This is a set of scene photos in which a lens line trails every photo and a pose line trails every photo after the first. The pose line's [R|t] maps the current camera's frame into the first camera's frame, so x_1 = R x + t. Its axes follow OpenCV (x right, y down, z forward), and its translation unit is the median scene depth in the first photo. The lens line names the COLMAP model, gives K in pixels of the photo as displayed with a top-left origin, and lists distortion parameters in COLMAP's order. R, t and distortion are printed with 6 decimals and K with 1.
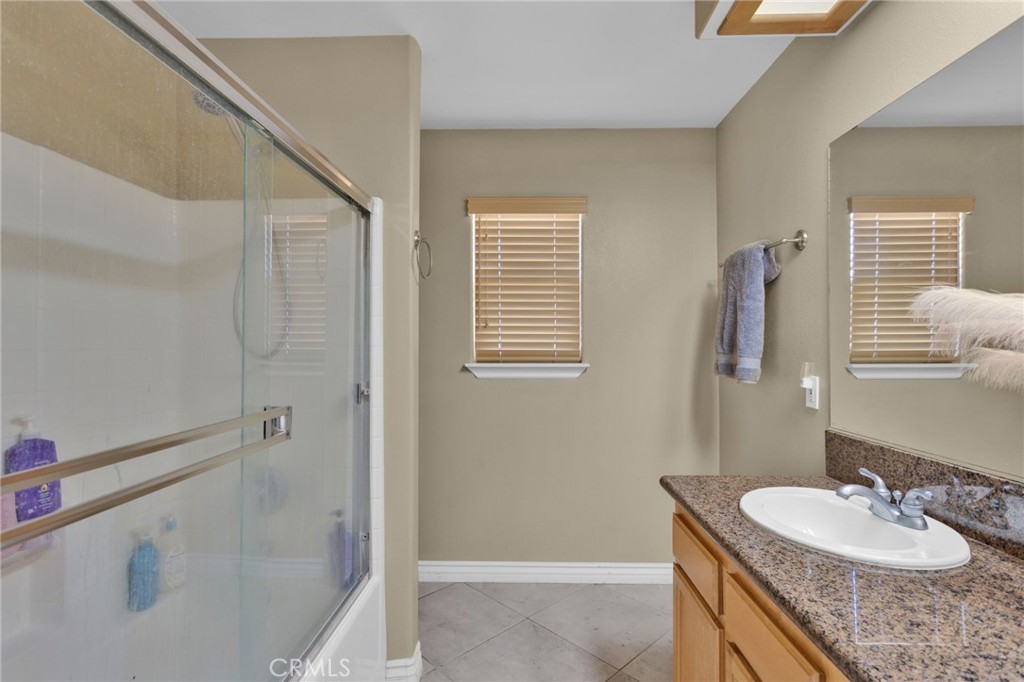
lens RADIAL K [[479.7, 0, 517.4], [0, 479.7, 340.0], [0, 0, 1]] dist [0.003433, 0.000829]
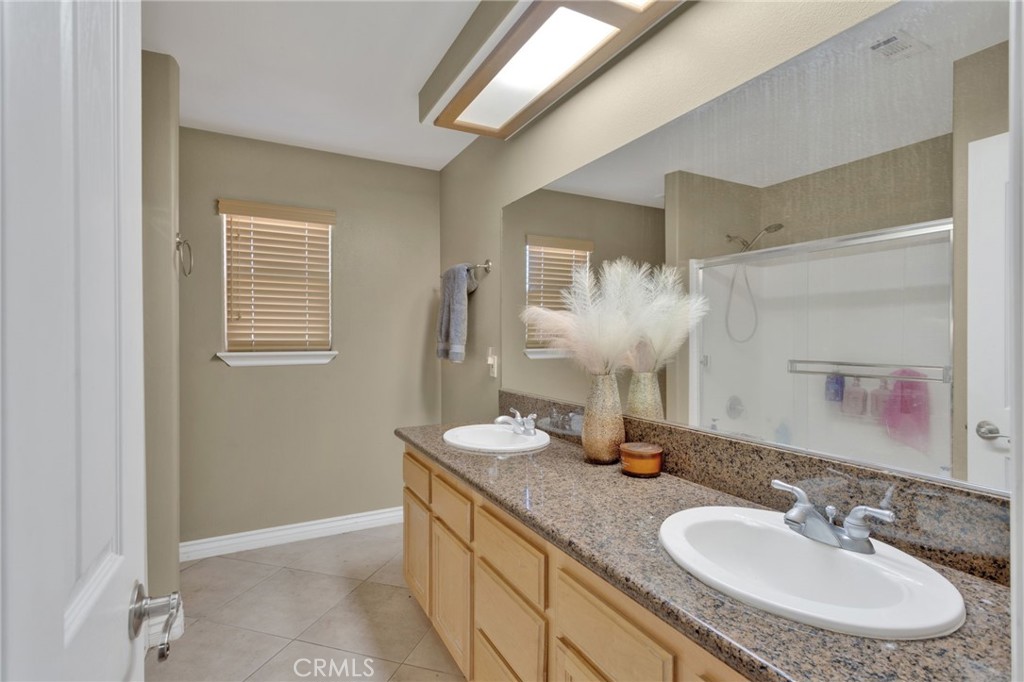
lens RADIAL K [[479.7, 0, 517.4], [0, 479.7, 340.0], [0, 0, 1]] dist [0.003433, 0.000829]
pose [[0.865772, -0.003800, 0.500424, -0.063838], [-0.005512, 0.999838, 0.017129, -0.002227], [-0.500408, -0.017588, 0.865611, -0.266717]]
